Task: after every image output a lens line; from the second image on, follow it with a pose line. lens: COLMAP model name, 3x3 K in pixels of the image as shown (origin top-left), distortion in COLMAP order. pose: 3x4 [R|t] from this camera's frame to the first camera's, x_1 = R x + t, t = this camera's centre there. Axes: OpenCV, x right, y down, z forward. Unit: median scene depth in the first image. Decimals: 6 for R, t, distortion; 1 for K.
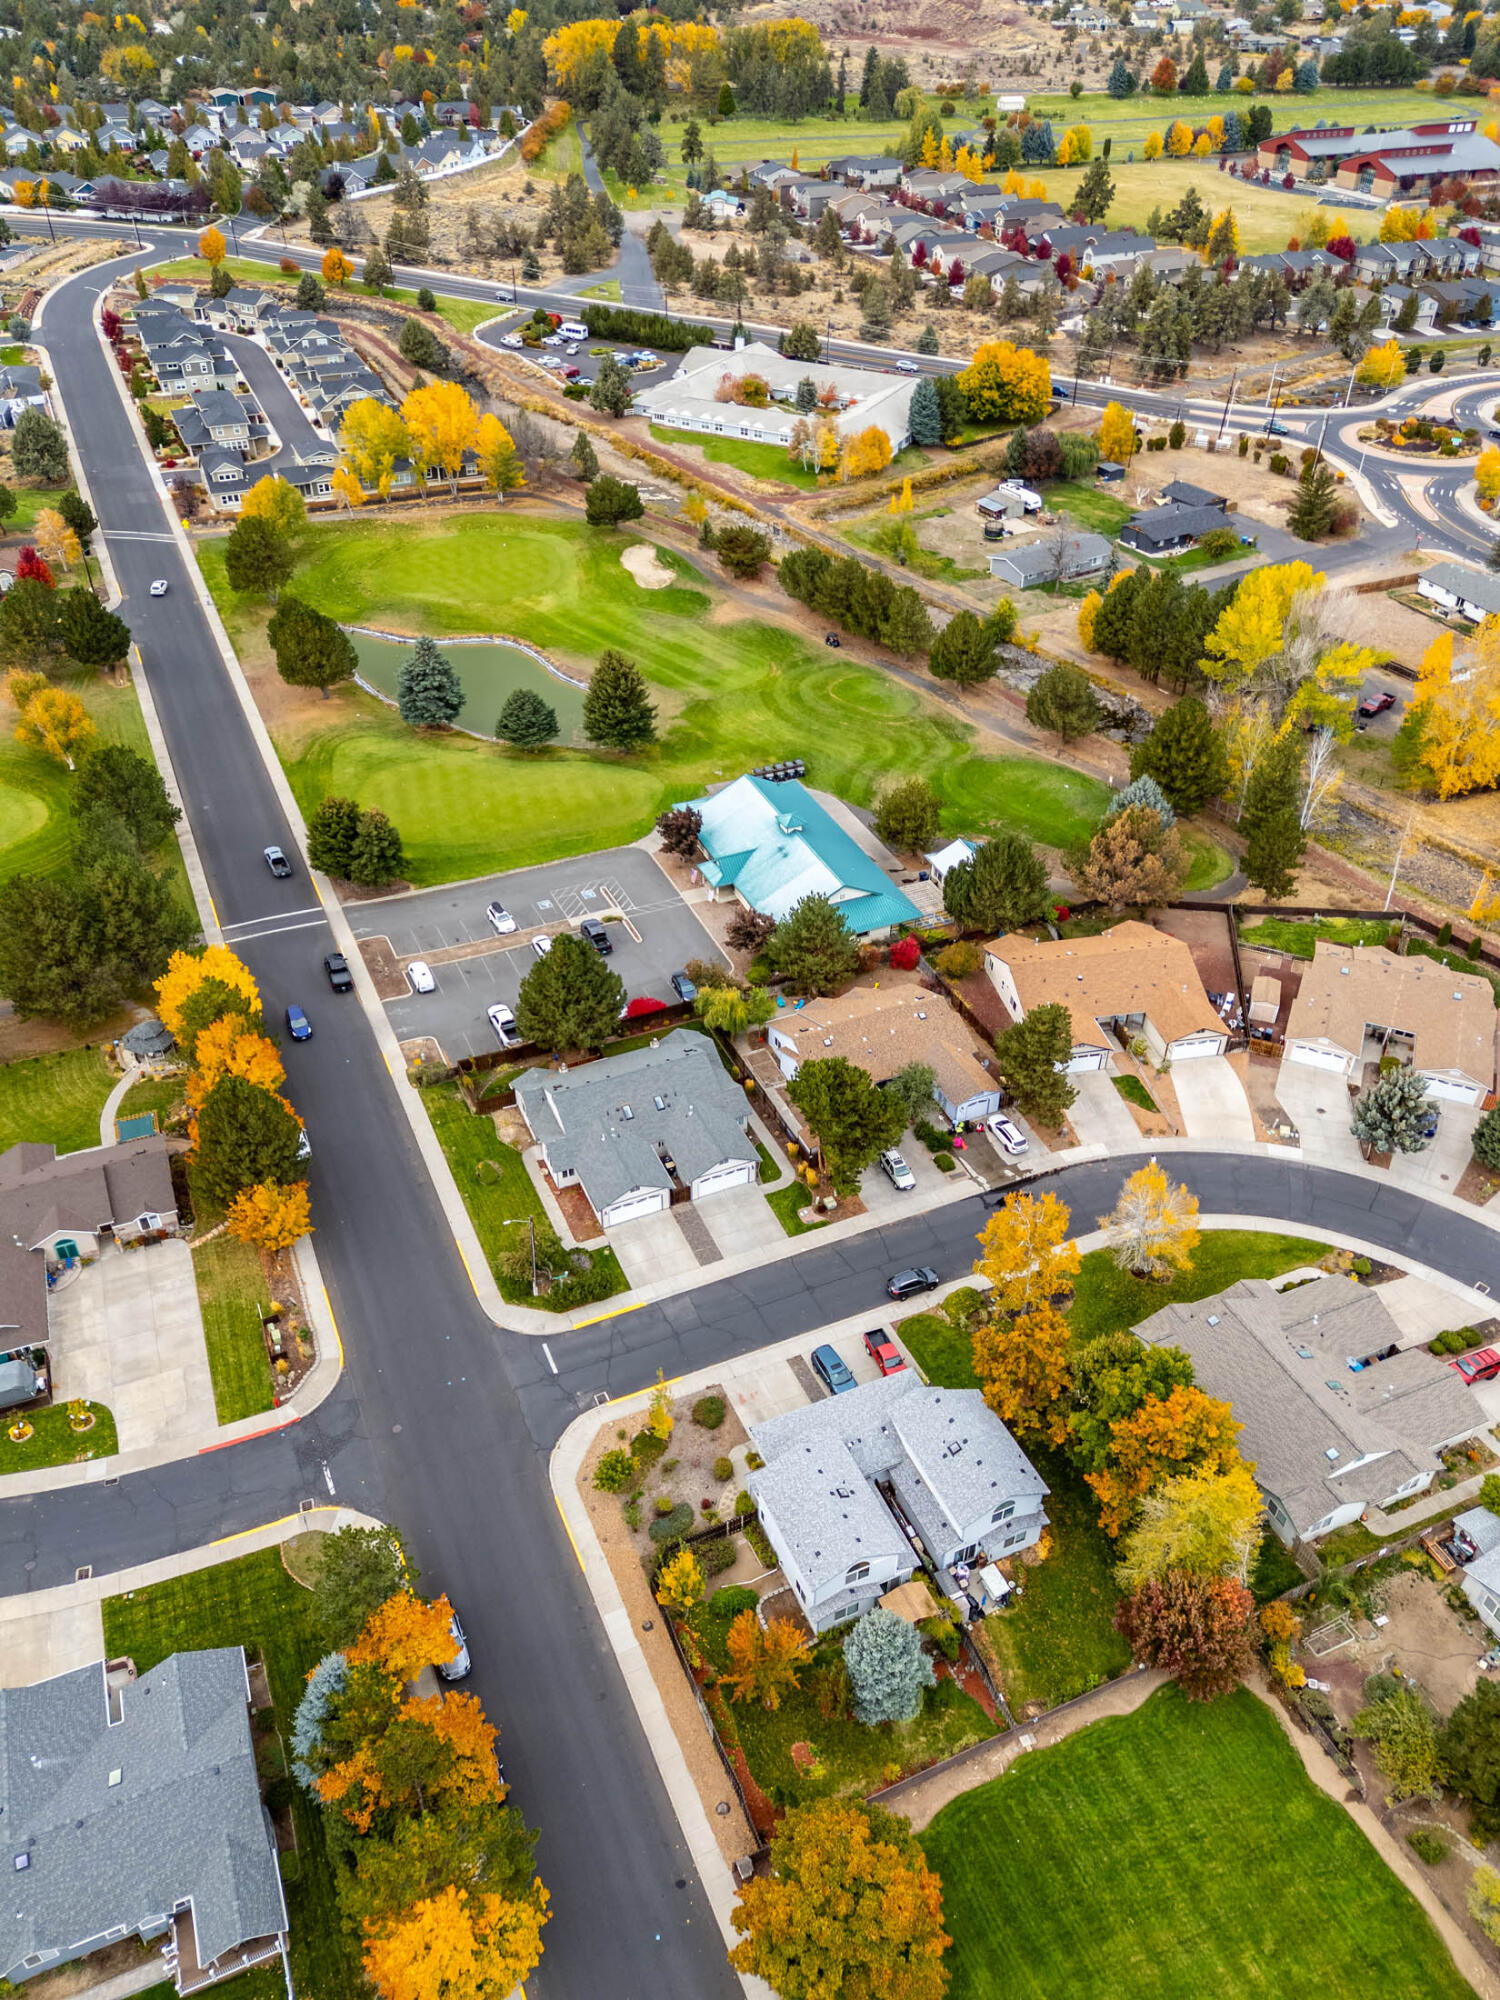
lens RADIAL K [[1461.3, 0, 750.0], [0, 1461.3, 1000.0], [0, 0, 1]] dist [0.076442, -0.064055]
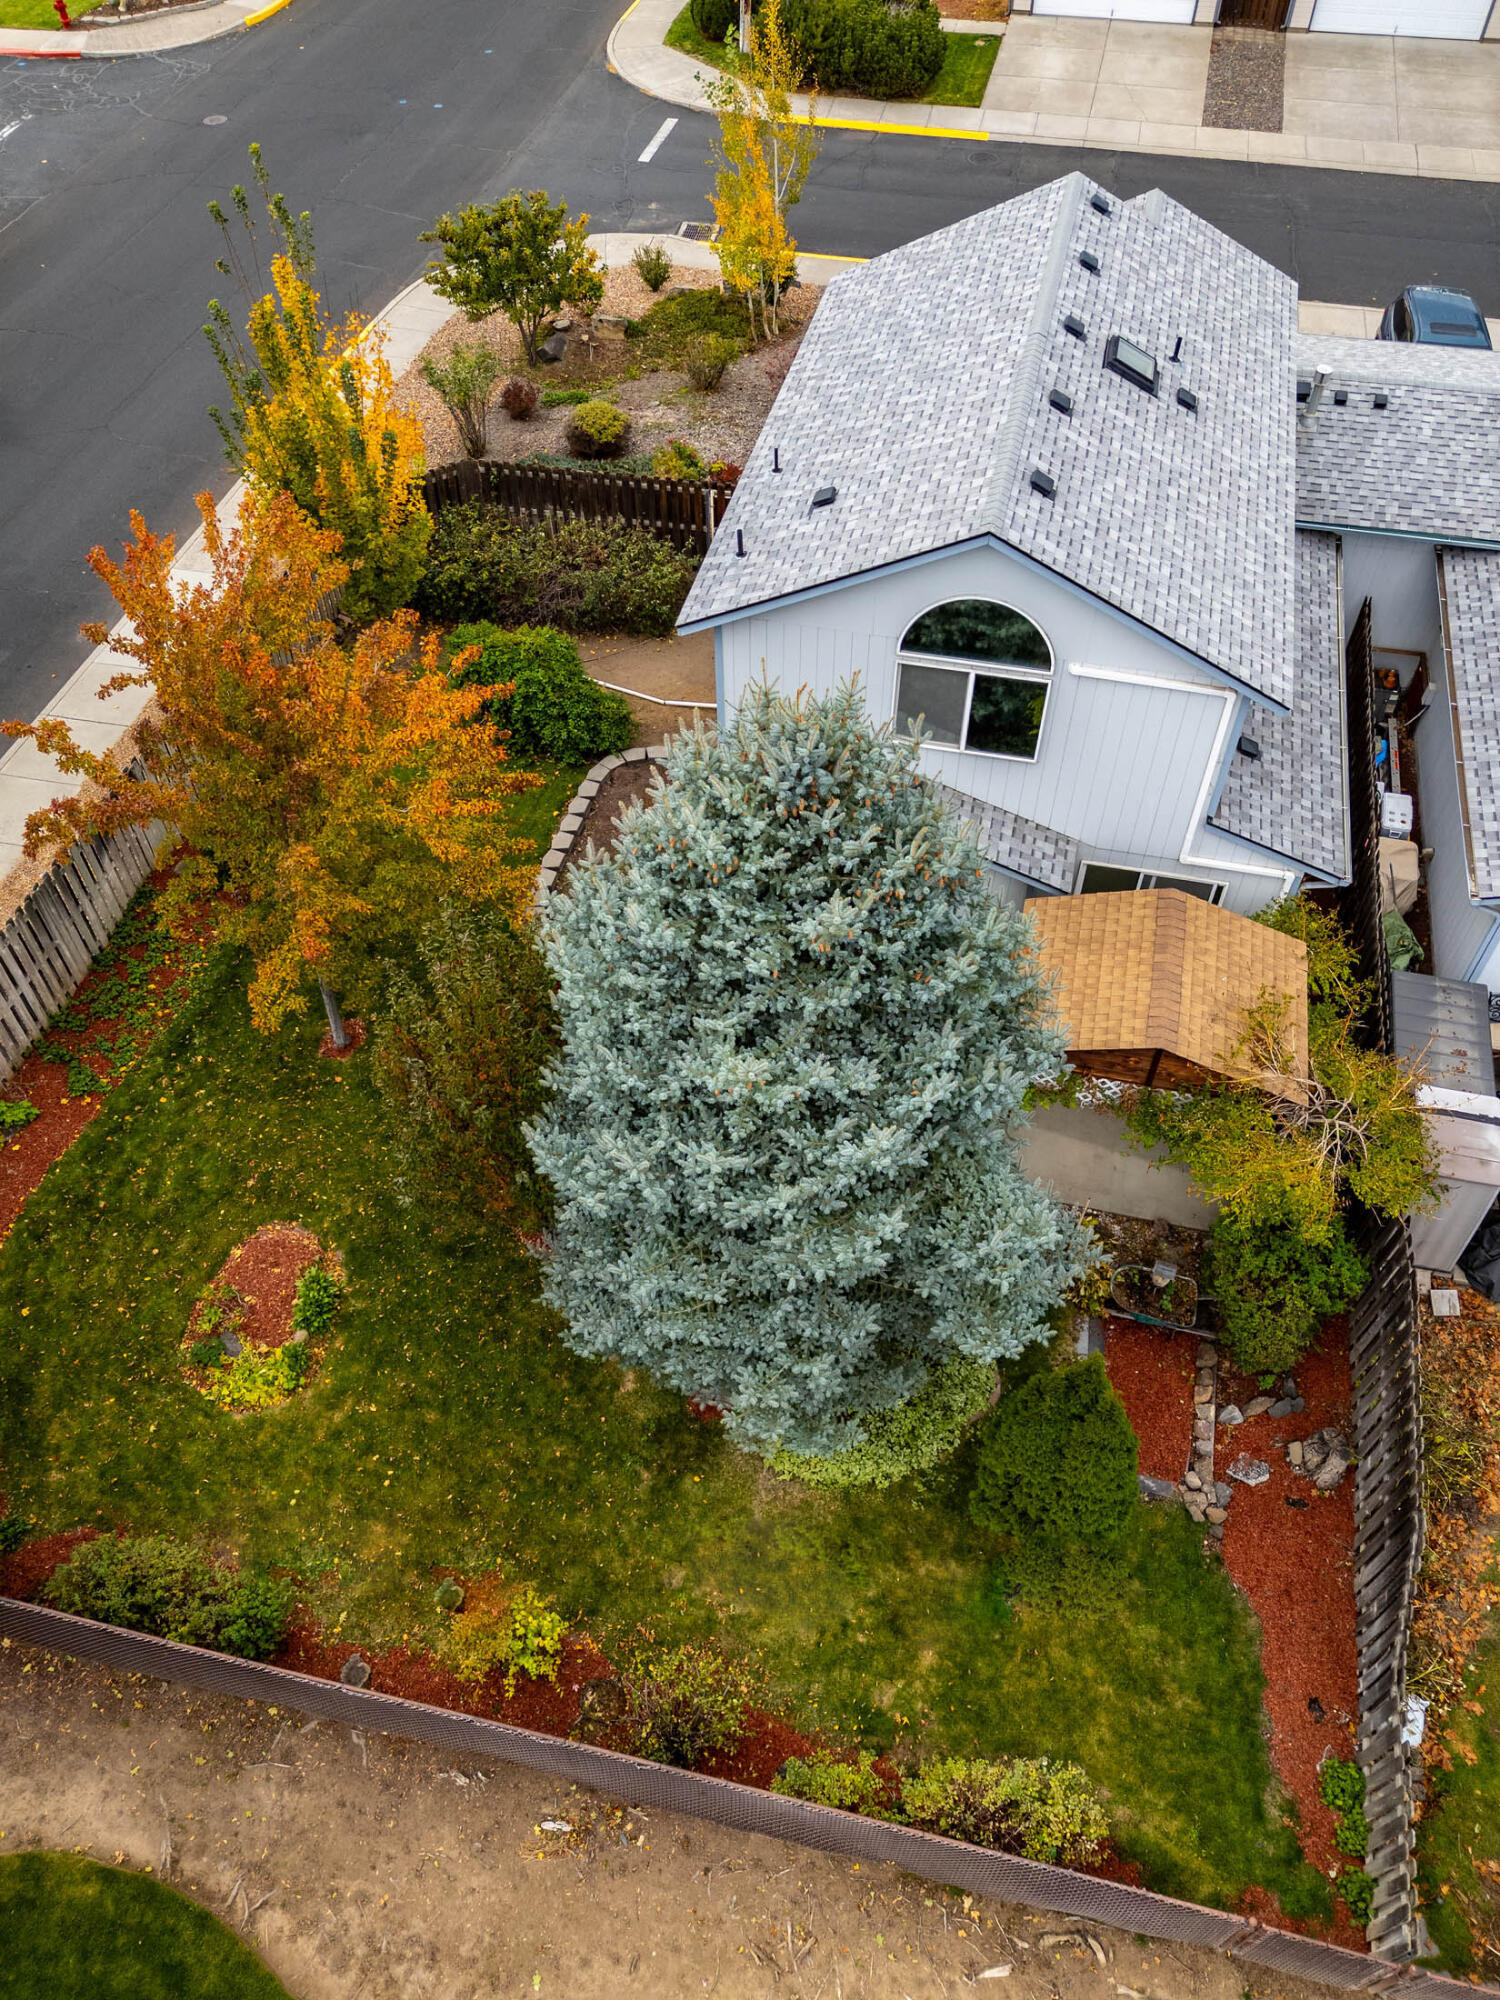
lens RADIAL K [[1467.8, 0, 755.2], [0, 1467.8, 995.8], [0, 0, 1]] dist [0.074282, -0.064053]
pose [[0.794015, 0.452457, -0.405984, 0.104999], [-0.359471, 0.888039, 0.286648, 0.279225], [0.490226, -0.081664, 0.867761, 0.609600]]
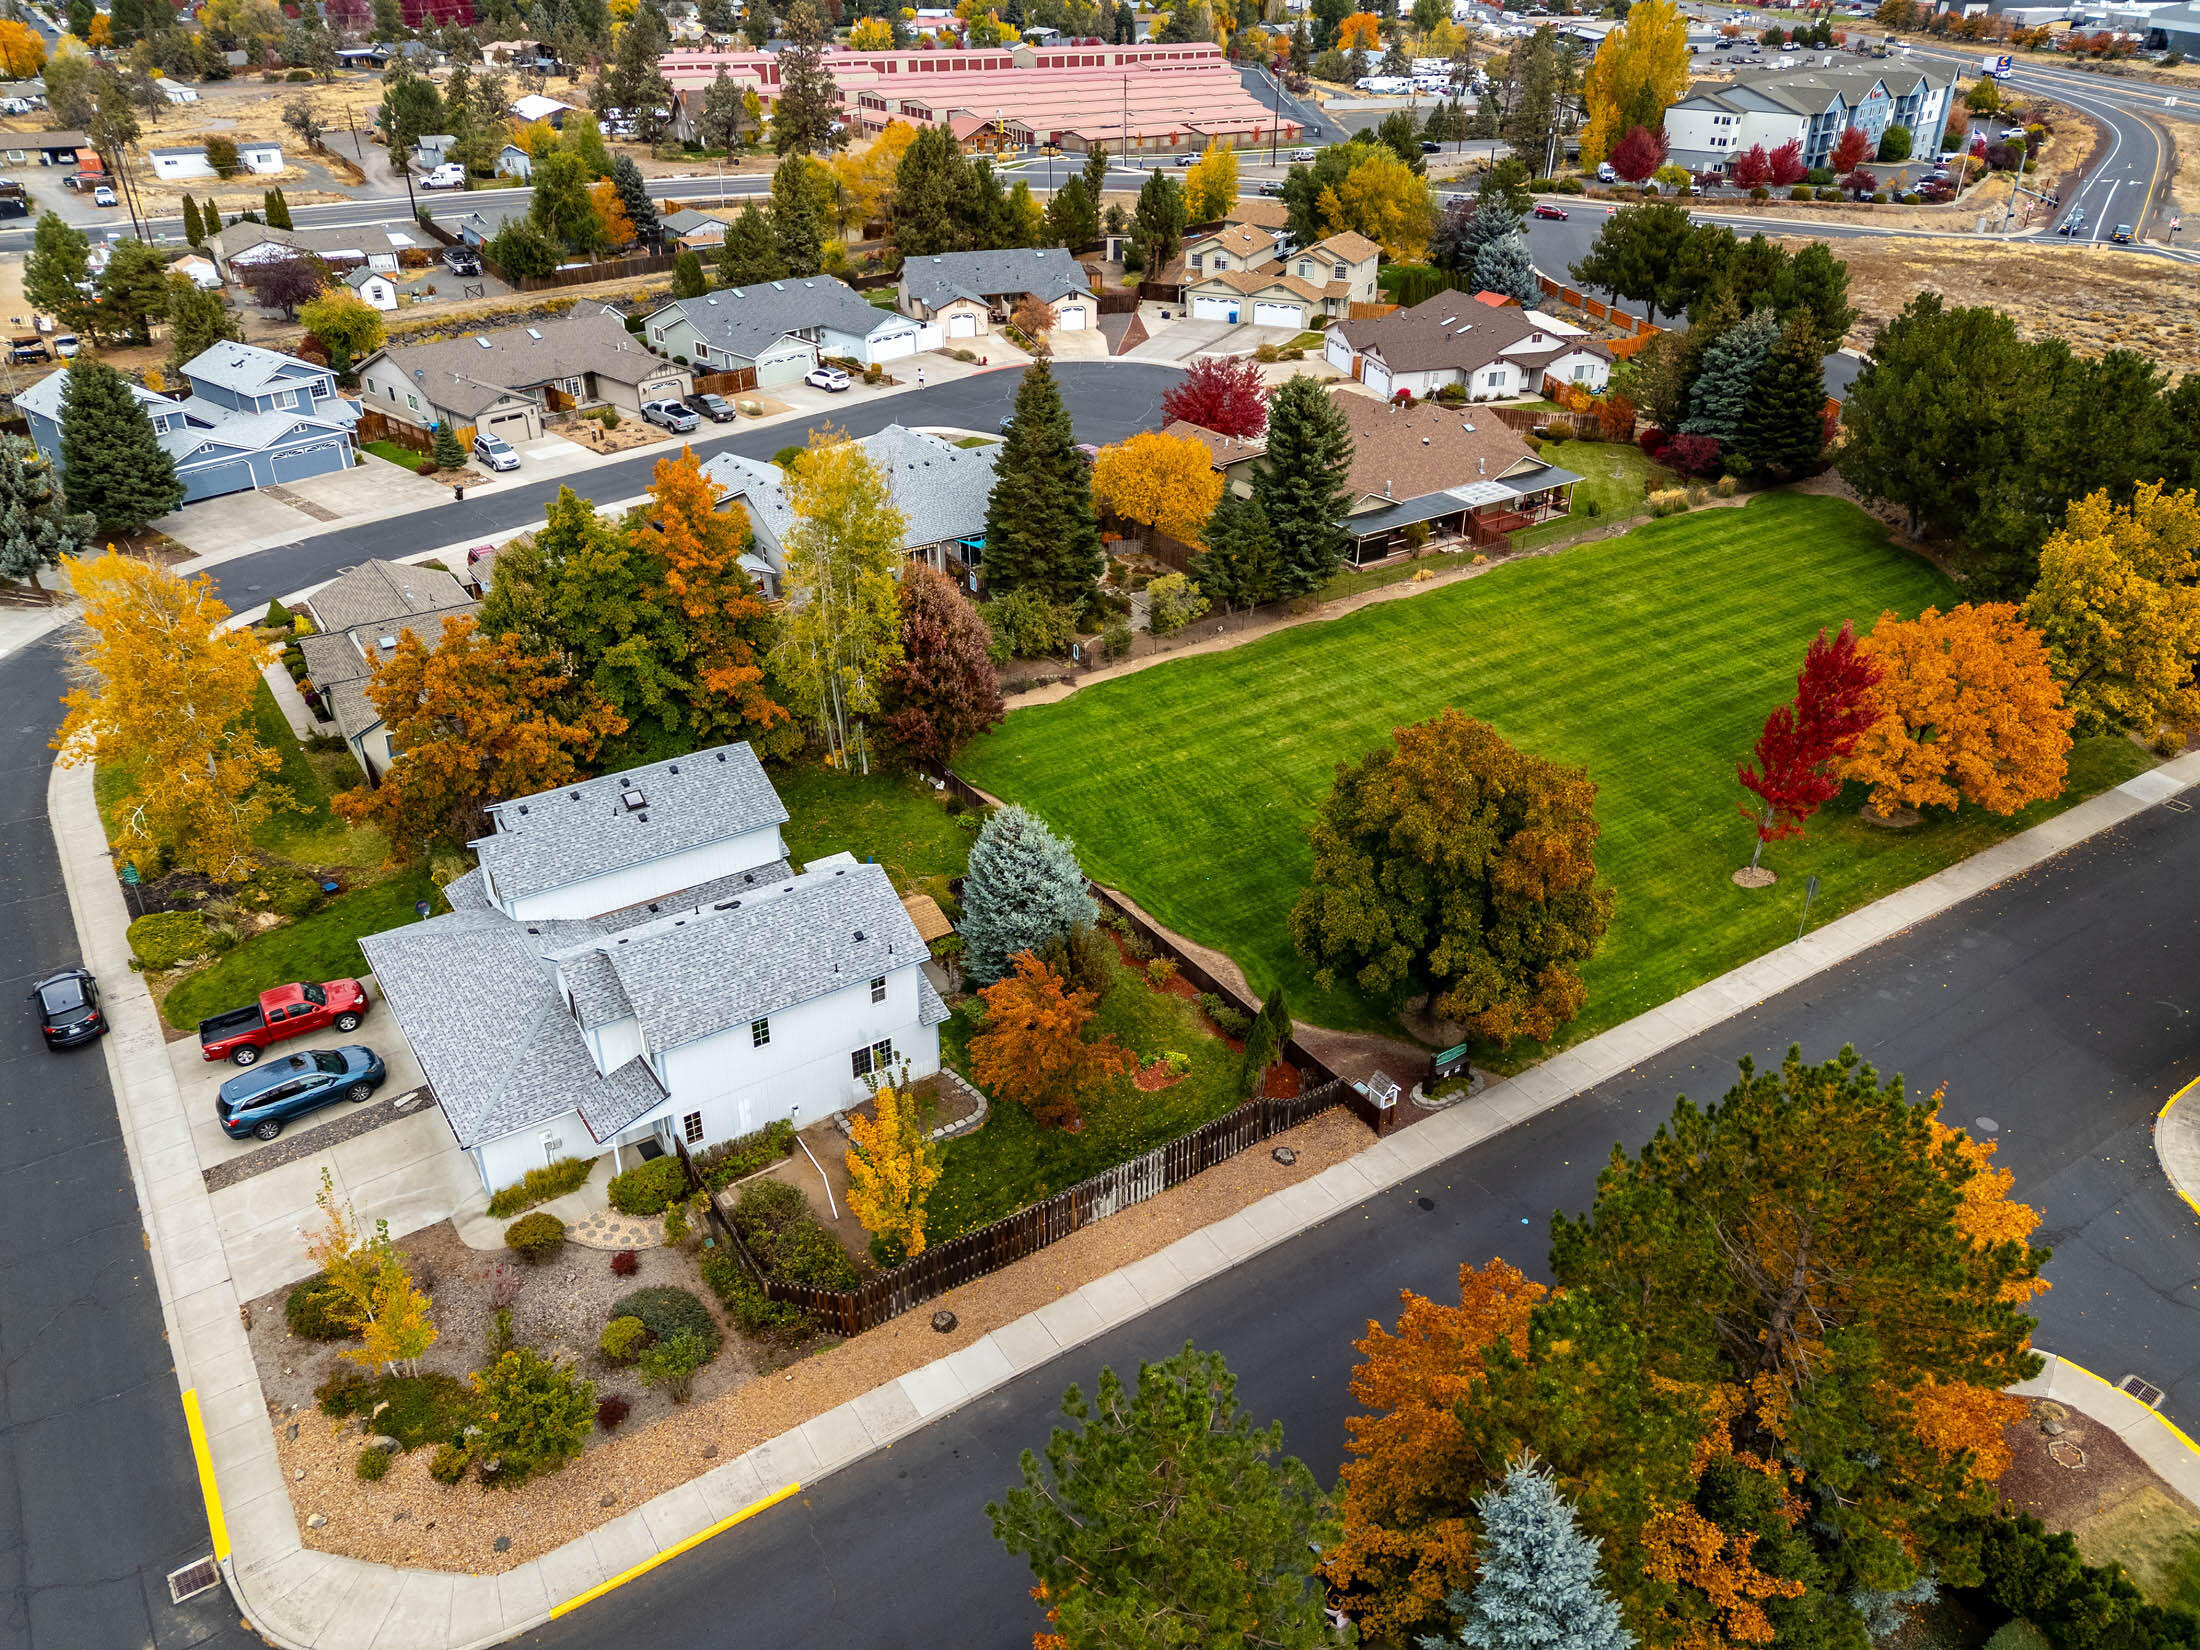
lens RADIAL K [[1607.4, 0, 1098.7], [0, 1607.4, 816.7], [0, 0, 1]] dist [0.076442, -0.064055]
pose [[-0.165450, -0.492107, 0.854668, -0.304761], [0.598519, 0.638673, 0.483604, 0.098106], [-0.783838, 0.591546, 0.188867, 0.593908]]
